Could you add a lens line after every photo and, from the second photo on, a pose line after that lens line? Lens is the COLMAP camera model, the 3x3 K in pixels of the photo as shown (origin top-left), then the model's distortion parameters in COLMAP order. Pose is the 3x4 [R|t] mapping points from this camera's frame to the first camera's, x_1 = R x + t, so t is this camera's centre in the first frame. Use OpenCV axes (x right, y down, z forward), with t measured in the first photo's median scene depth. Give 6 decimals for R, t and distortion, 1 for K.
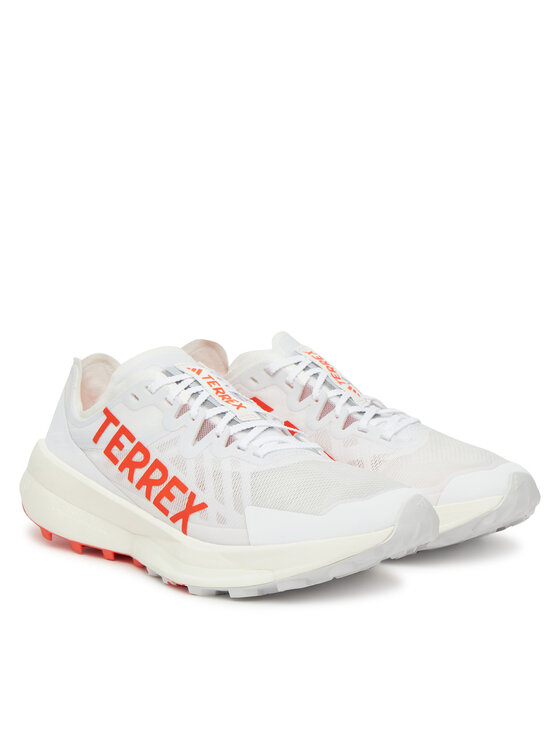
lens RADIAL K [[1770.5, 0, 280.0], [0, 1770.5, 373.0], [0, 0, 1]] dist [-1.647676, -0.093158]
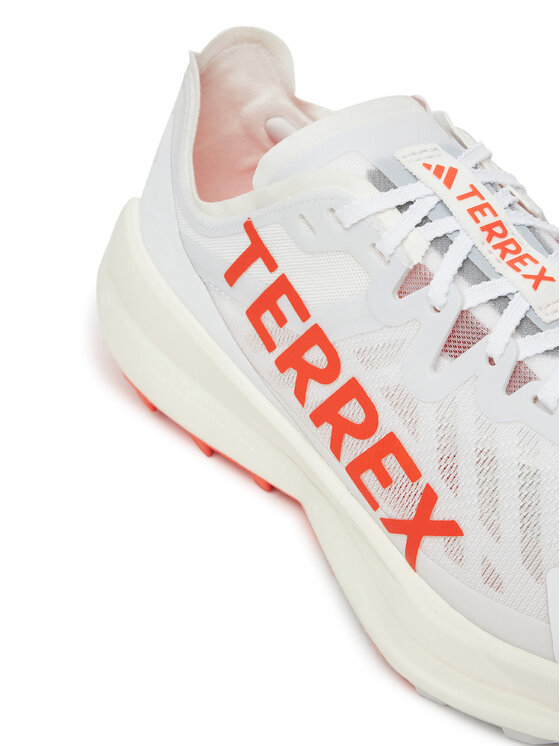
lens RADIAL K [[1553.7, 0, 280.0], [0, 1553.7, 373.0], [0, 0, 1]] dist [-0.093222, -0.340672]
pose [[0.990118, 0.036407, -0.135430, -0.033960], [0.032314, 0.880500, 0.472943, -0.147615], [0.136465, -0.472646, 0.870622, 0.633510]]
